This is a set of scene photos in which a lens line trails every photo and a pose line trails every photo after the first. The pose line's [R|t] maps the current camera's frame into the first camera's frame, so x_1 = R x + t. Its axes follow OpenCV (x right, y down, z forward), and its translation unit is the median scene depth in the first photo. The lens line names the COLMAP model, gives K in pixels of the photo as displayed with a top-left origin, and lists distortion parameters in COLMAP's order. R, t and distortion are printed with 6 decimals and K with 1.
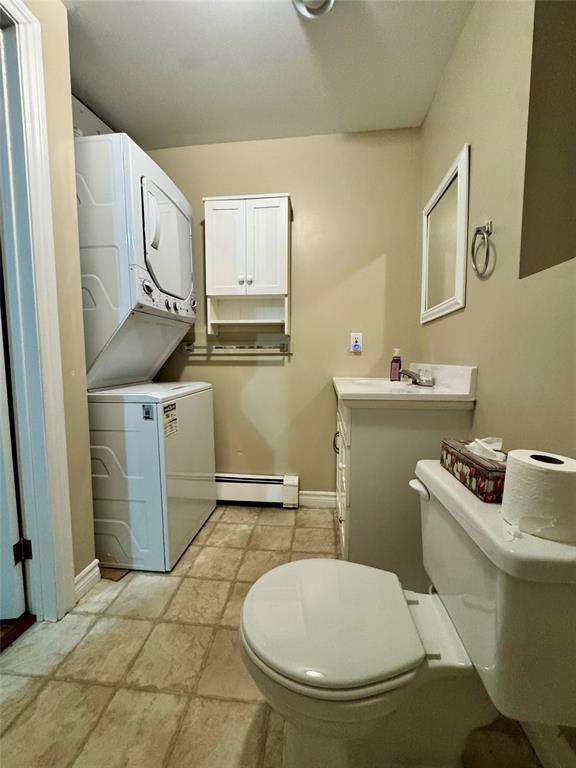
lens RADIAL K [[306.2, 0, 289.2], [0, 306.2, 385.5], [0, 0, 1]] dist [-0.002161, -0.000305]
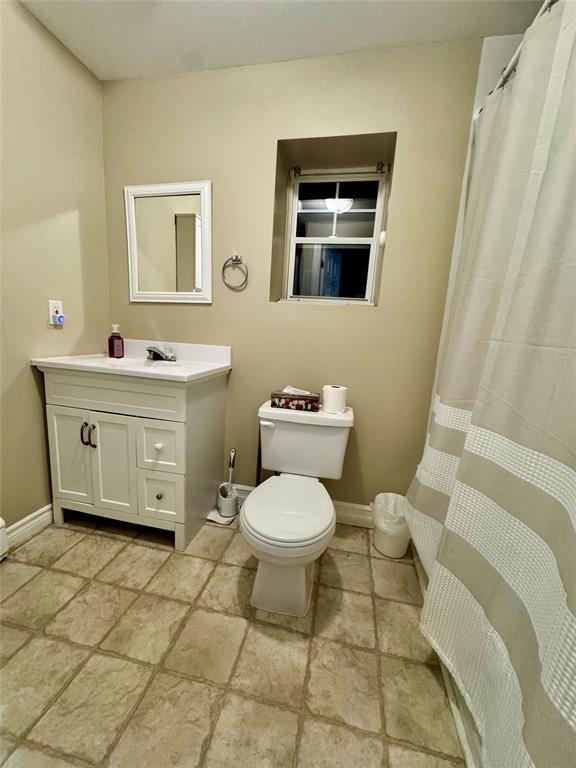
lens RADIAL K [[306.2, 0, 287.3], [0, 306.2, 385.5], [0, 0, 1]] dist [-0.002161, -0.000305]
pose [[0.089817, -0.172028, 0.980989, -0.837194], [0.028199, 0.985014, 0.170152, -0.112718], [-0.995559, 0.012381, 0.093322, 0.513525]]
